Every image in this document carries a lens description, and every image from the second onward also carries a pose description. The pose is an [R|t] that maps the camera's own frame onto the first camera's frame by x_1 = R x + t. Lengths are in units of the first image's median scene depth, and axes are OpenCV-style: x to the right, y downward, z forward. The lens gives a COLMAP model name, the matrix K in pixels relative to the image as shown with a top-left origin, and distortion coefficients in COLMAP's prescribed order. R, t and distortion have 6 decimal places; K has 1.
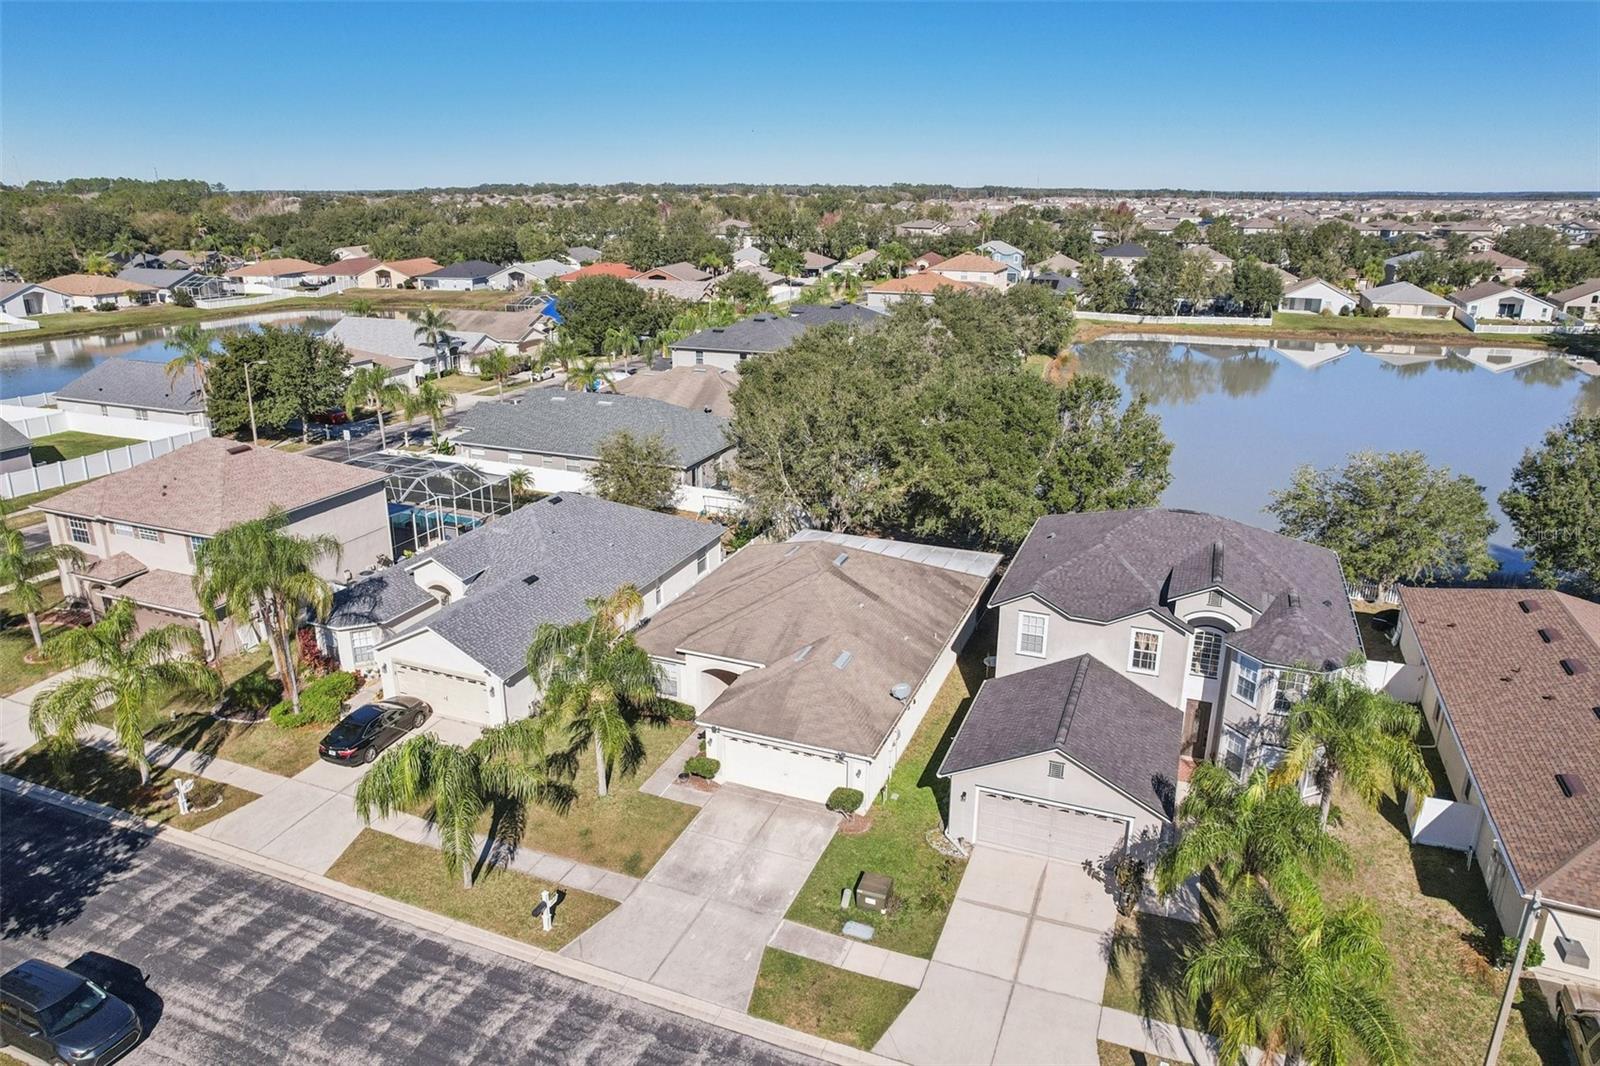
lens RADIAL K [[1037.0, 0, 794.7], [0, 1037.0, 530.1], [0, 0, 1]] dist [-0.071598, 0.057199]
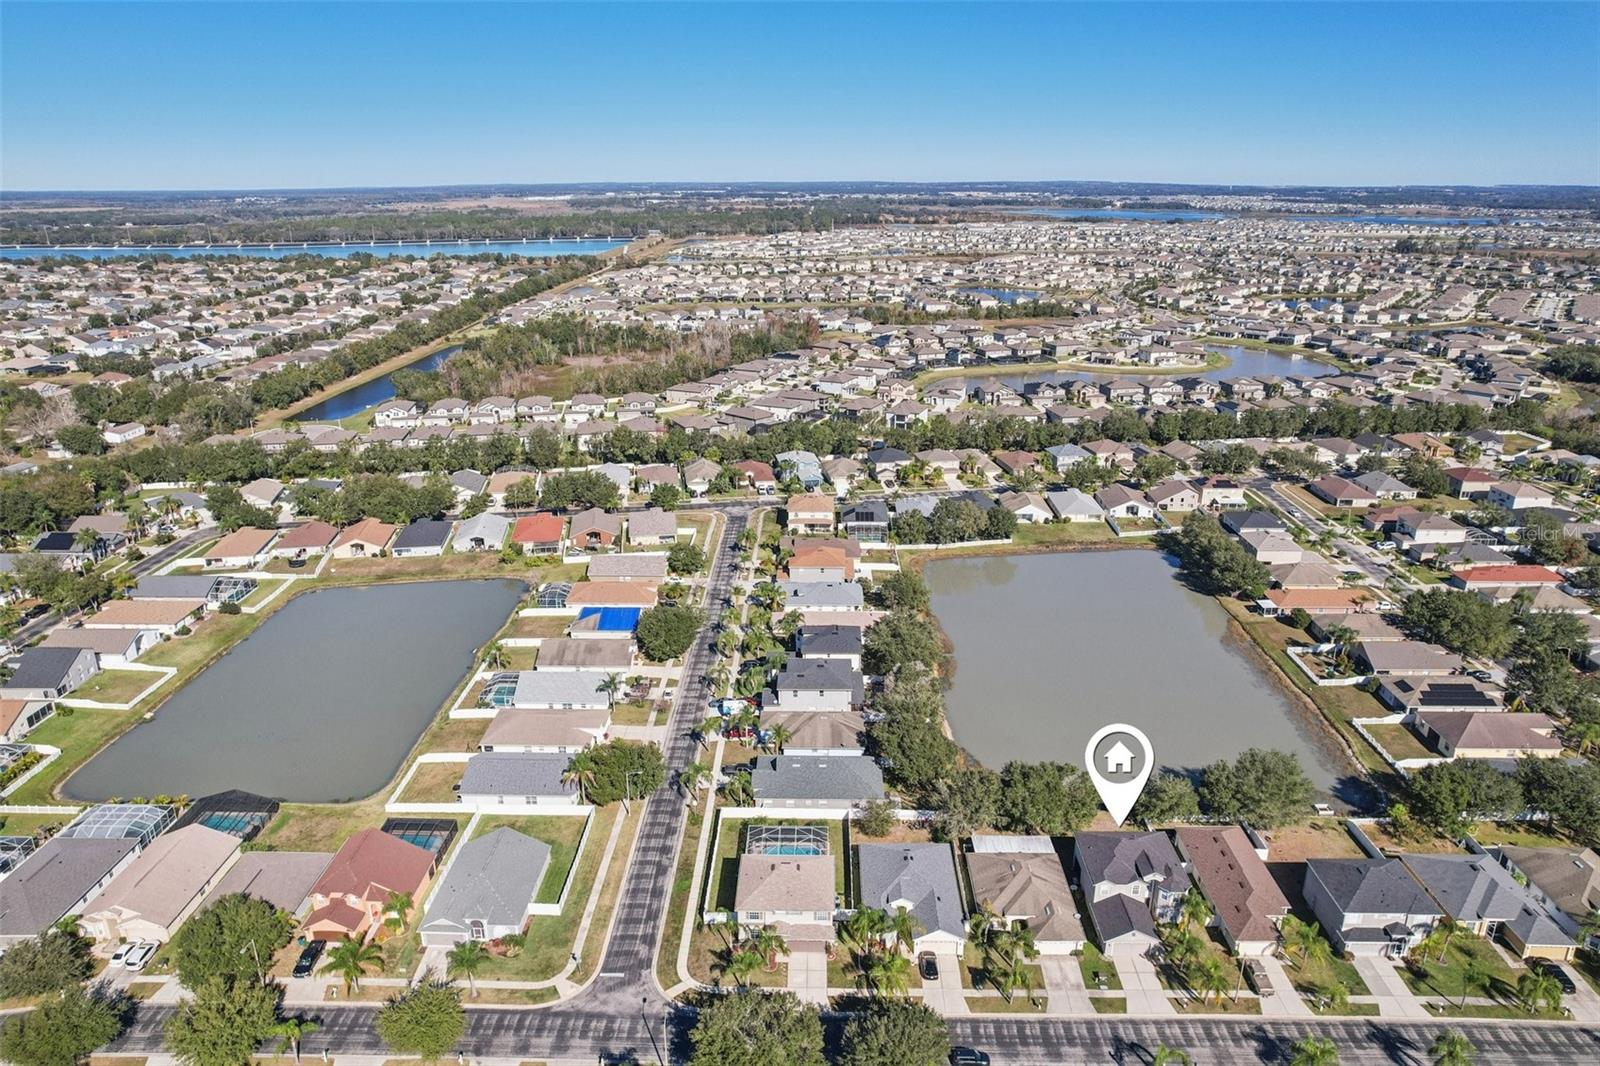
lens RADIAL K [[1045.8, 0, 800.0], [0, 1045.8, 533.0], [0, 0, 1]] dist [-0.080681, 0.061340]
pose [[0.934427, -0.118130, 0.335992, -1.606993], [0.115775, 0.992905, 0.027110, -1.195188], [-0.336811, 0.013567, 0.941475, -1.779225]]
